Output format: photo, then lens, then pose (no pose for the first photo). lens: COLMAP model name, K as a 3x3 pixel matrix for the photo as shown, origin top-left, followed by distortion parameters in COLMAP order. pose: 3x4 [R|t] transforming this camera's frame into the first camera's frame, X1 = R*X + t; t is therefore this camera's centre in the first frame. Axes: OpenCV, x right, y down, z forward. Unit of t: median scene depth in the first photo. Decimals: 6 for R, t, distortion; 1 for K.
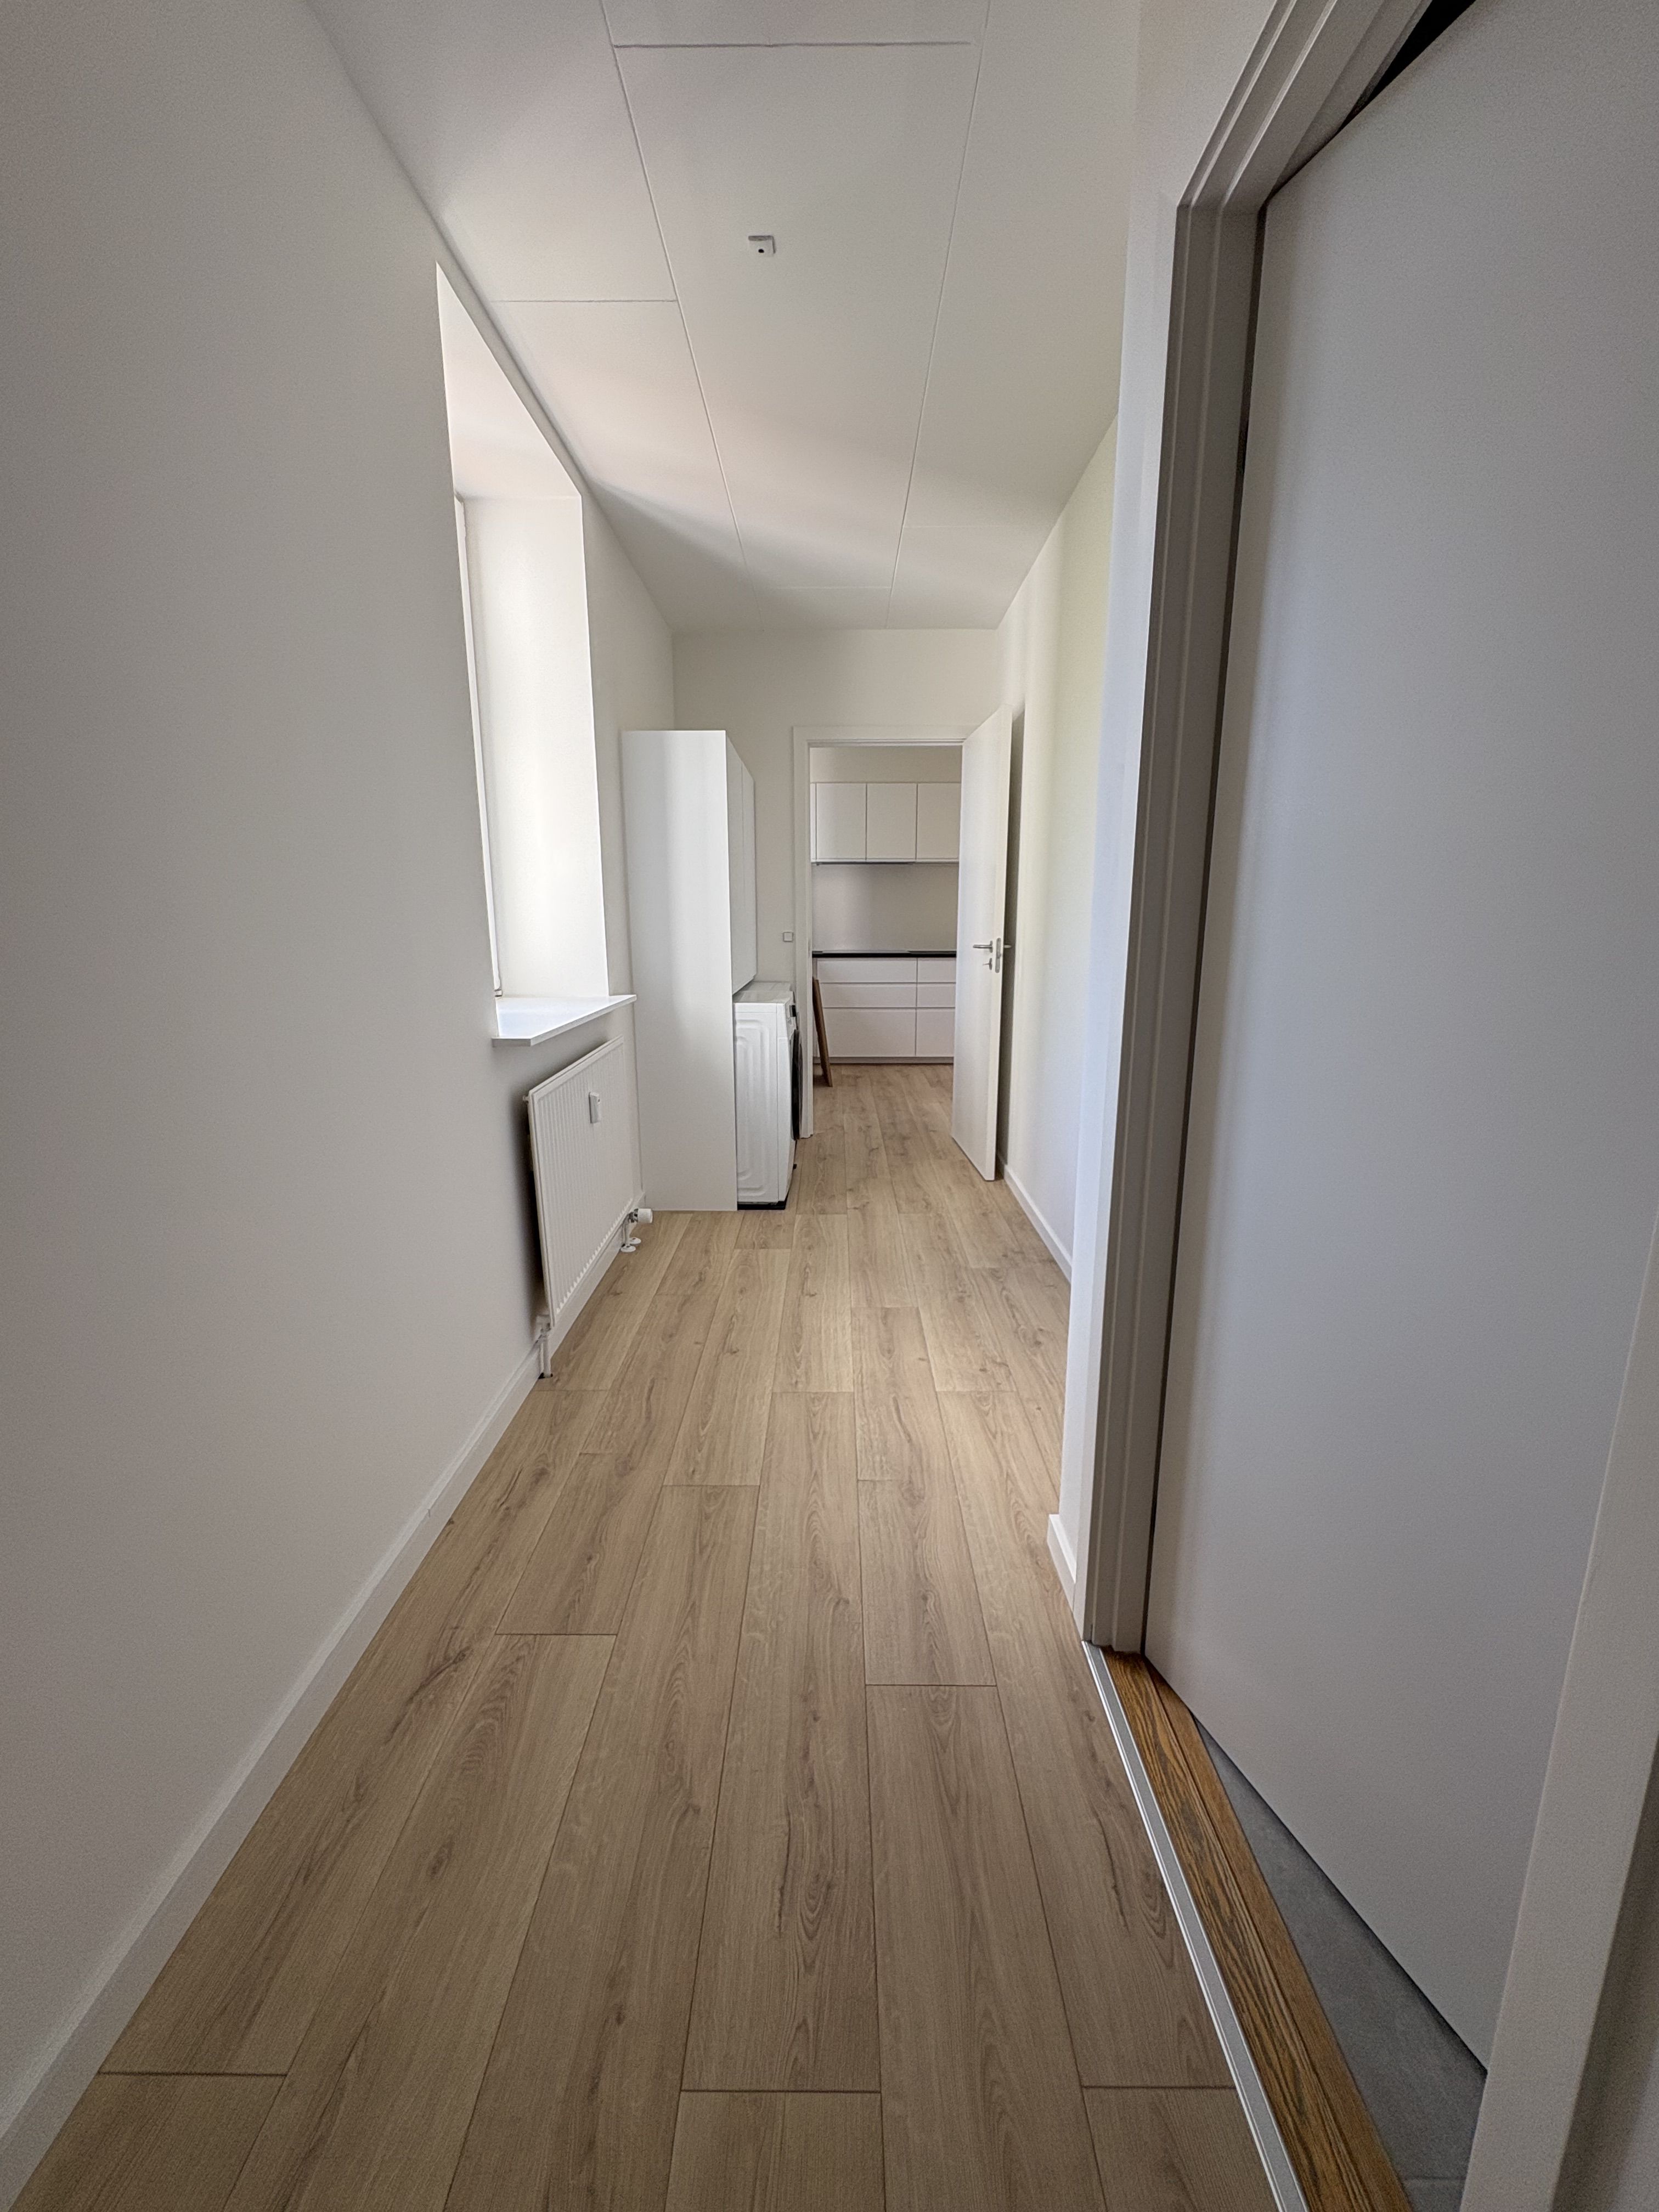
lens RADIAL K [[892.7, 0, 831.0], [0, 892.7, 1107.2], [0, 0, 1]] dist [-0.003607, 0.000413]
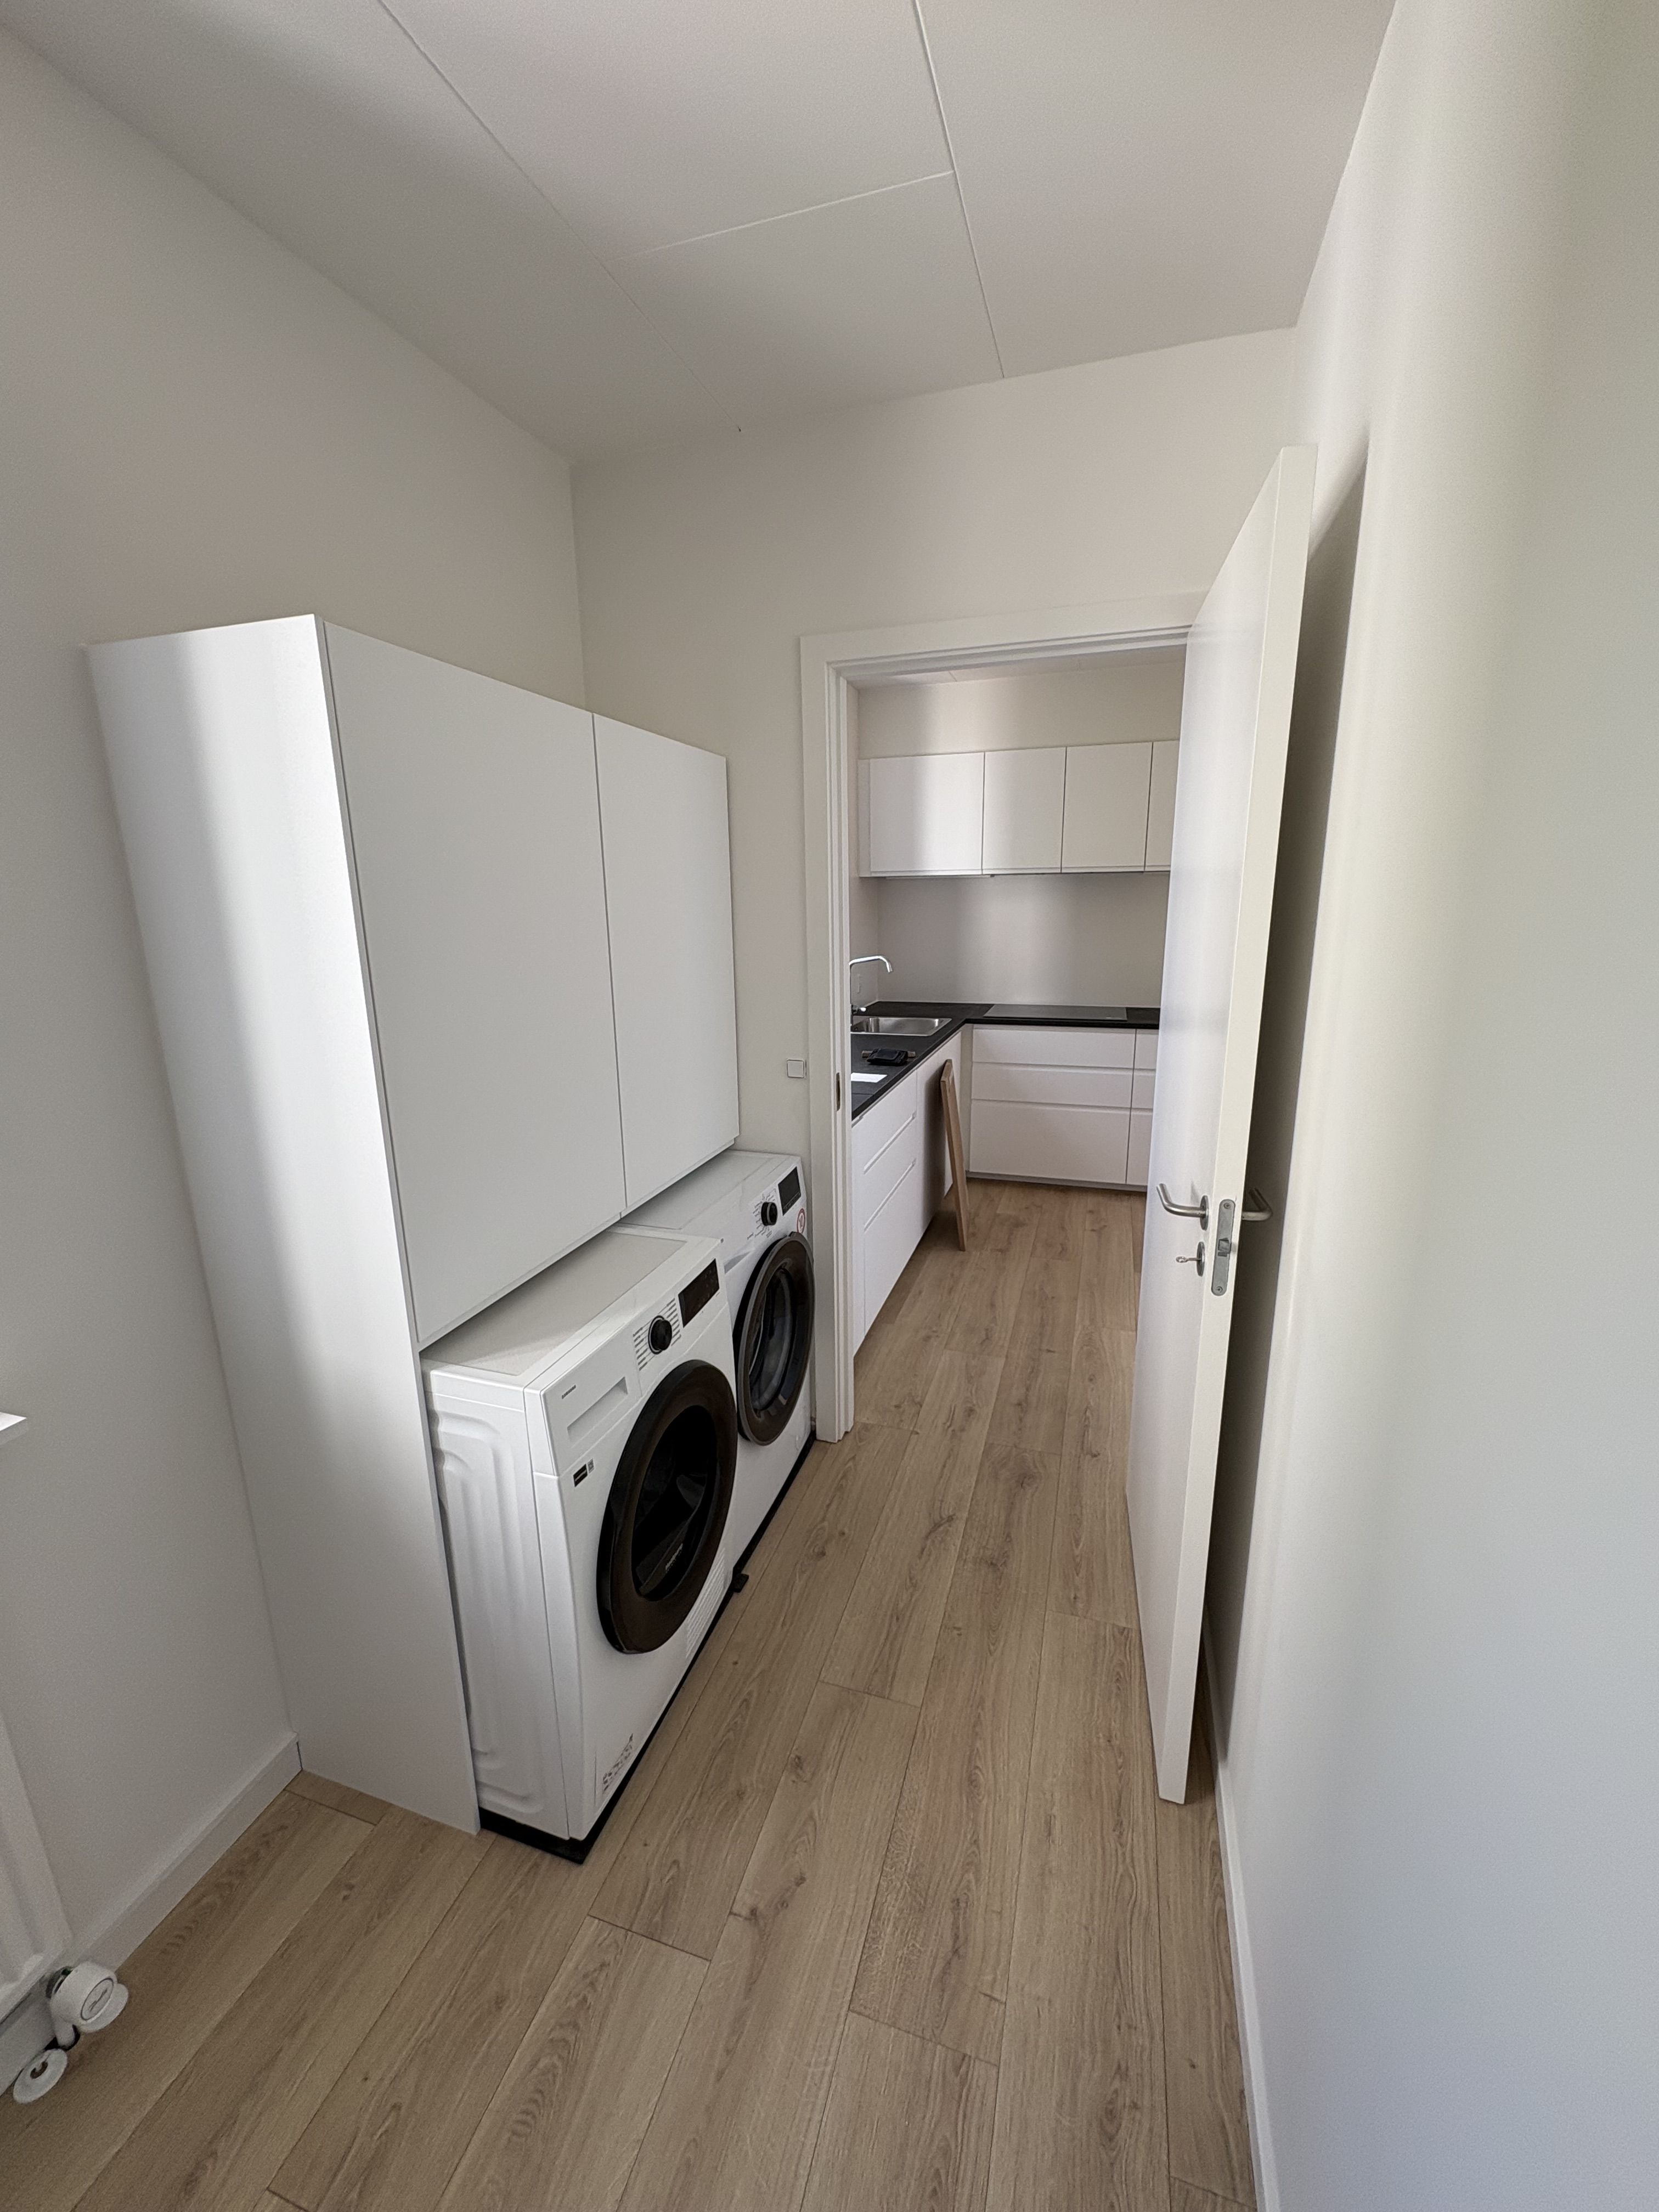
lens RADIAL K [[893.1, 0, 829.9], [0, 893.1, 1104.3], [0, 0, 1]] dist [0.001673, -0.000144]
pose [[0.955543, 0.058602, -0.288970, 0.139656], [-0.052285, 0.998195, 0.029540, -0.225662], [0.290179, -0.013118, 0.956882, 0.635742]]
